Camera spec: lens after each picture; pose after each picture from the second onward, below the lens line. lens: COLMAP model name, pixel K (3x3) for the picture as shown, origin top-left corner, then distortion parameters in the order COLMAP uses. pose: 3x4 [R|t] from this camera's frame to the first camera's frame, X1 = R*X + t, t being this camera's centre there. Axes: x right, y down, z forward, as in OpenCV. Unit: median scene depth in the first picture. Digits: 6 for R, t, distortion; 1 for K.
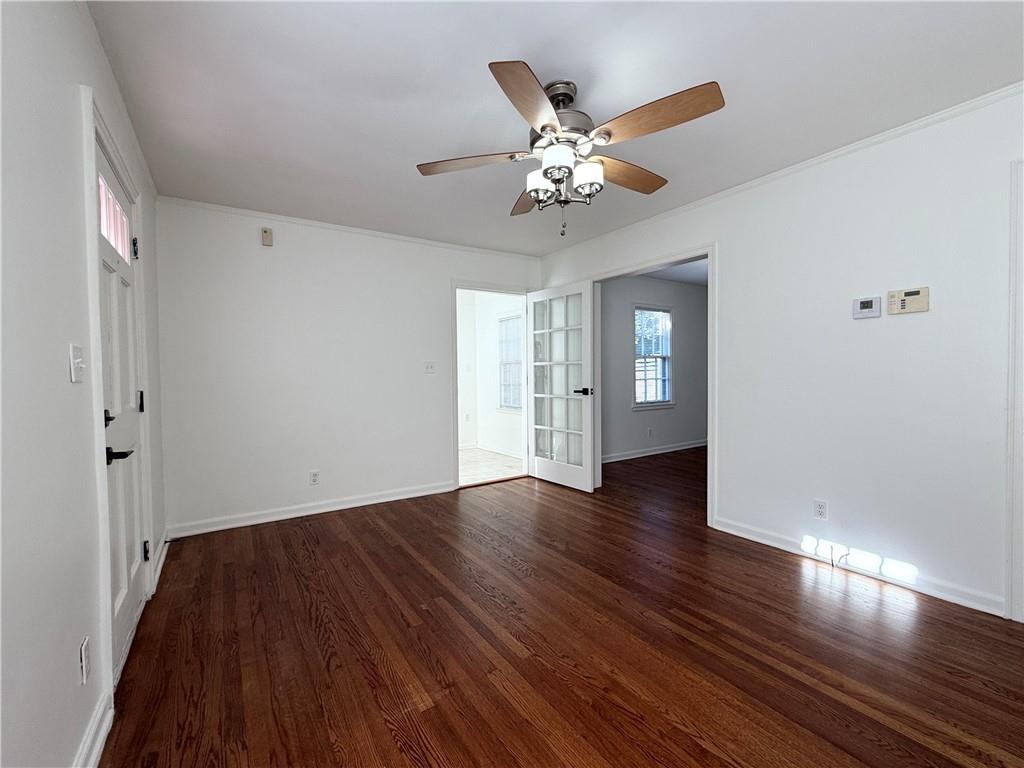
lens RADIAL K [[428.4, 0, 505.8], [0, 428.4, 387.6], [0, 0, 1]] dist [0.000478, -0.000132]
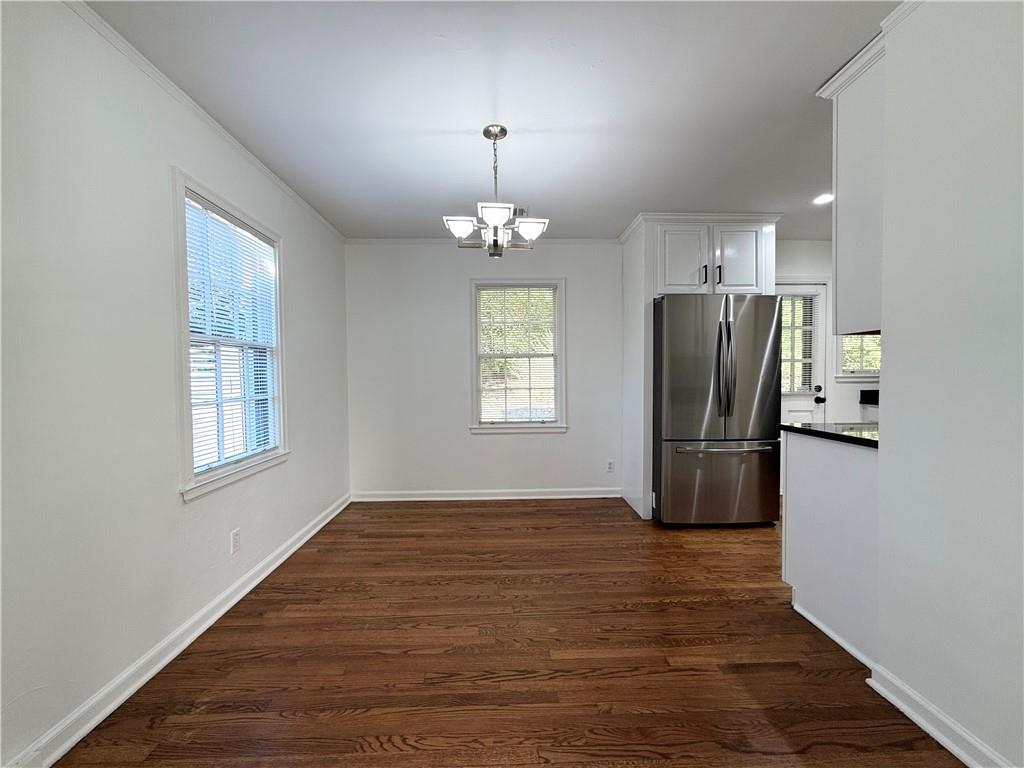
lens RADIAL K [[410.3, 0, 512.0], [0, 410.3, 384.0], [0, 0, 1]] dist [0.002524, 0.000094]
pose [[0.523933, -0.011151, 0.851687, 0.270564], [0.031634, 0.999479, -0.006375, -0.042893], [-0.851172, 0.030282, 0.524012, 1.043125]]
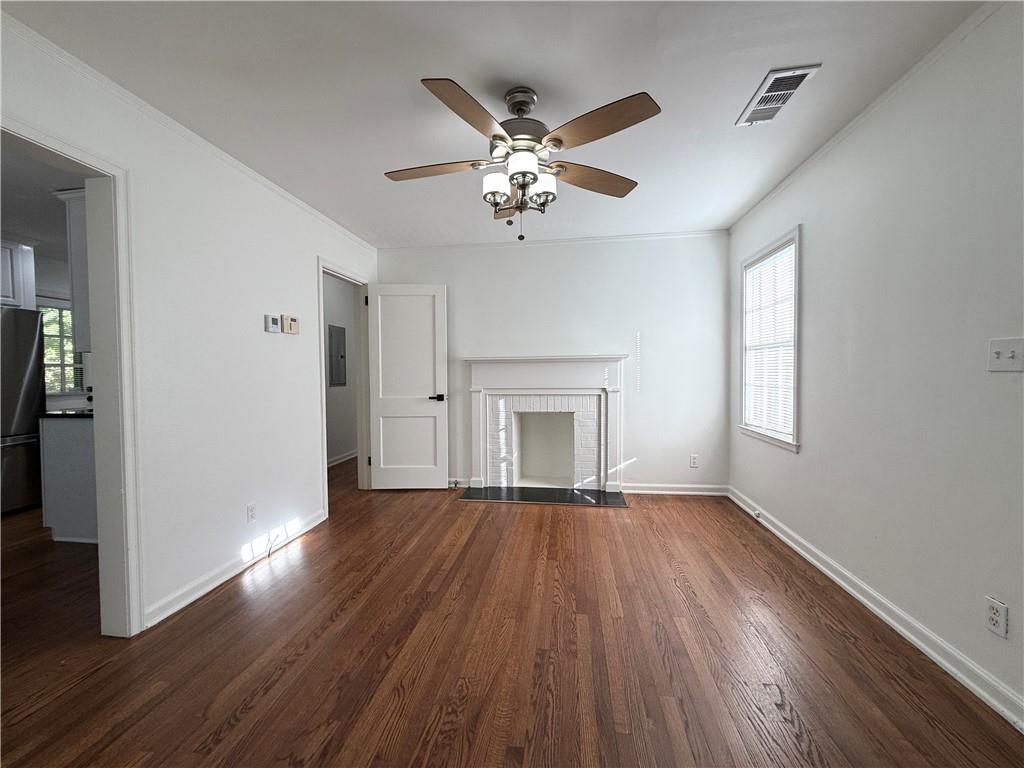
lens RADIAL K [[411.1, 0, 506.2], [0, 411.1, 383.0], [0, 0, 1]] dist [0.000773, -0.000027]
pose [[-0.741364, 0.002208, 0.671100, -0.285373], [0.043677, 0.998033, 0.044967, -0.031604], [-0.669681, 0.062648, -0.740002, 1.000831]]
